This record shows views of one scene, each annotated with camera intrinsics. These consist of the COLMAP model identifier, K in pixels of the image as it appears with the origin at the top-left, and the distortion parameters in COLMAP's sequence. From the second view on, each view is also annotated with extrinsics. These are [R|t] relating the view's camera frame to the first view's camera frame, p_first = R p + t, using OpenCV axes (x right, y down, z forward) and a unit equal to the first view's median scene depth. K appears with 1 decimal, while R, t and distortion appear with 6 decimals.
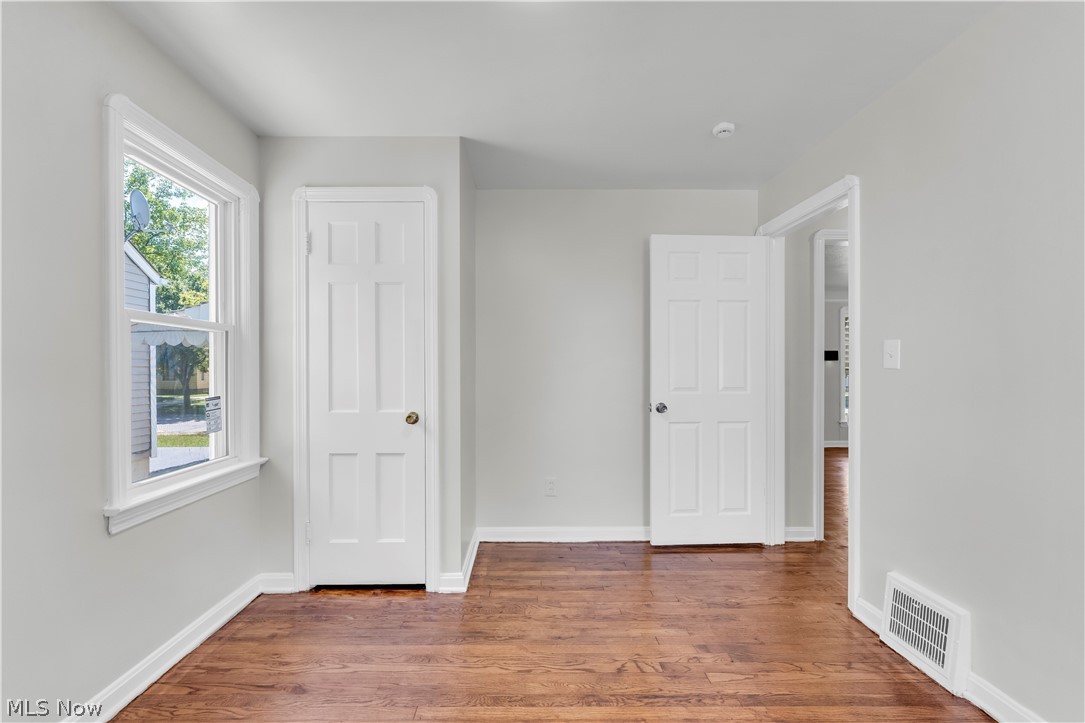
lens RADIAL K [[453.7, 0, 537.3], [0, 453.7, 367.2], [0, 0, 1]] dist [-0.000383, -0.000008]
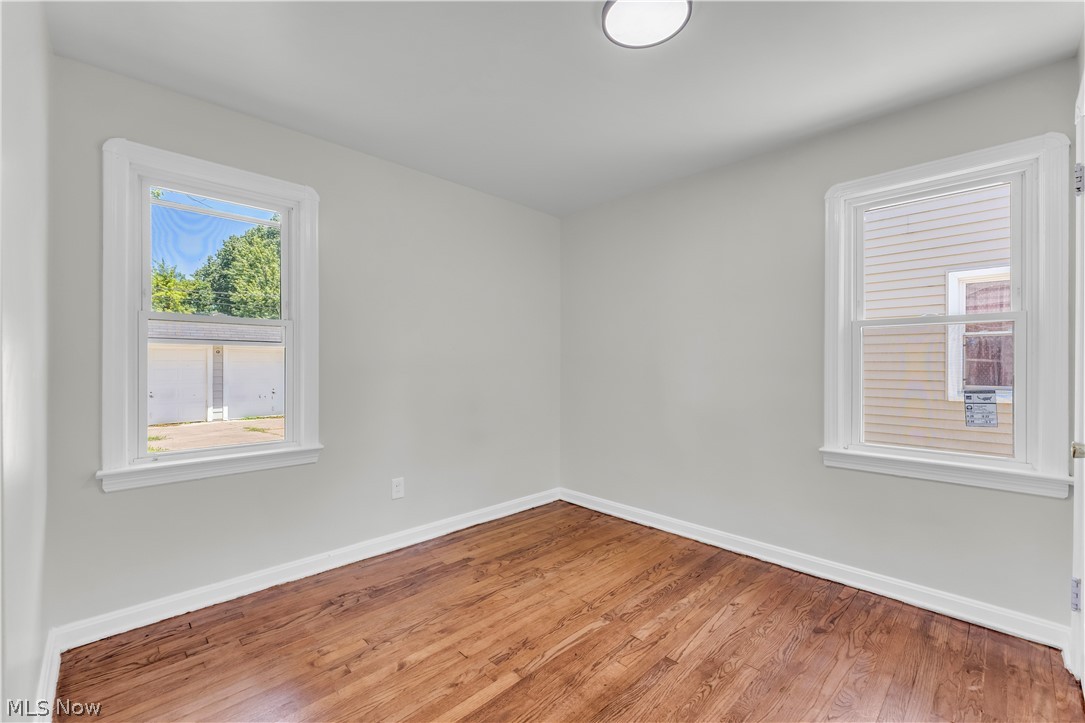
lens RADIAL K [[453.7, 0, 537.3], [0, 453.7, 367.2], [0, 0, 1]] dist [-0.000383, -0.000008]
pose [[-0.729396, 0.003629, -0.684082, 0.680030], [0.000002, 0.999986, 0.005303, 0.011981], [0.684091, 0.003867, -0.729386, 1.122667]]
